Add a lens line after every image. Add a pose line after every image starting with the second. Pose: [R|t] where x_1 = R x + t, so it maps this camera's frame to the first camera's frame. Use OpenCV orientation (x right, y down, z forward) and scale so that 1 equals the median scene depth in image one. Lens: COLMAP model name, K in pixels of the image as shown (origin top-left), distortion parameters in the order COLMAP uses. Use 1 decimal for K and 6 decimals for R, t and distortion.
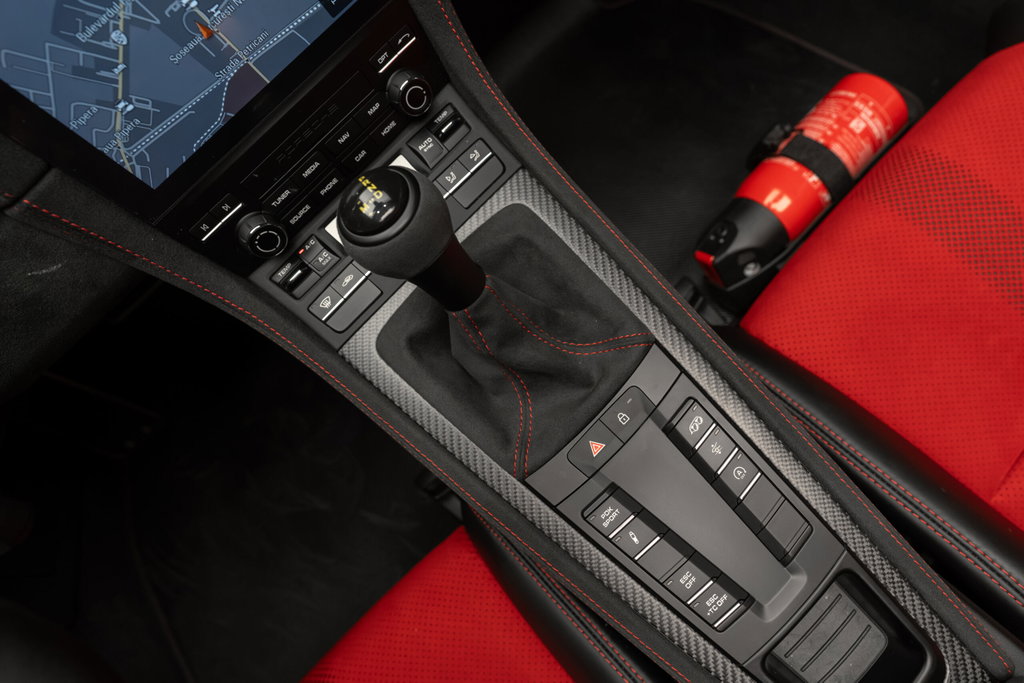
lens RADIAL K [[522.1, 0, 514.0], [0, 522.1, 337.7], [0, 0, 1]] dist [-0.003295, 0.000474]
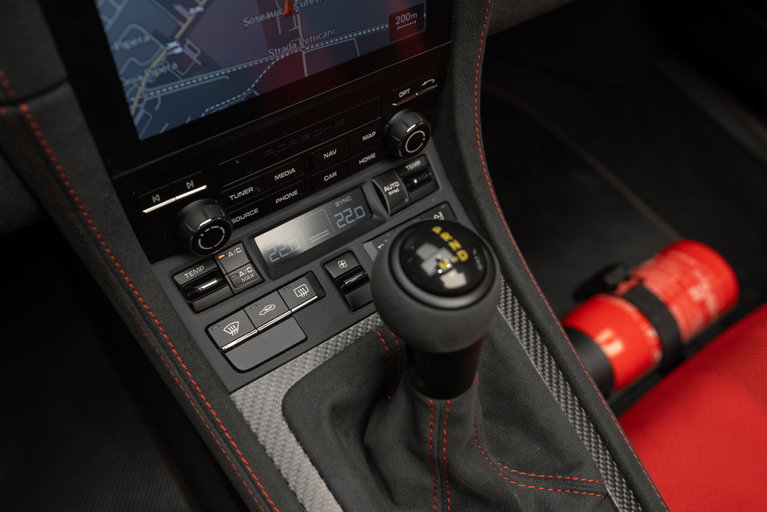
lens RADIAL K [[621.4, 0, 383.2], [0, 621.4, 257.2], [0, 0, 1]] dist [-0.005300, -0.008471]
pose [[0.932075, 0.325323, 0.159375, -0.356324], [-0.275934, 0.922613, -0.269528, 0.024514], [-0.234725, 0.207243, 0.949713, 0.046544]]
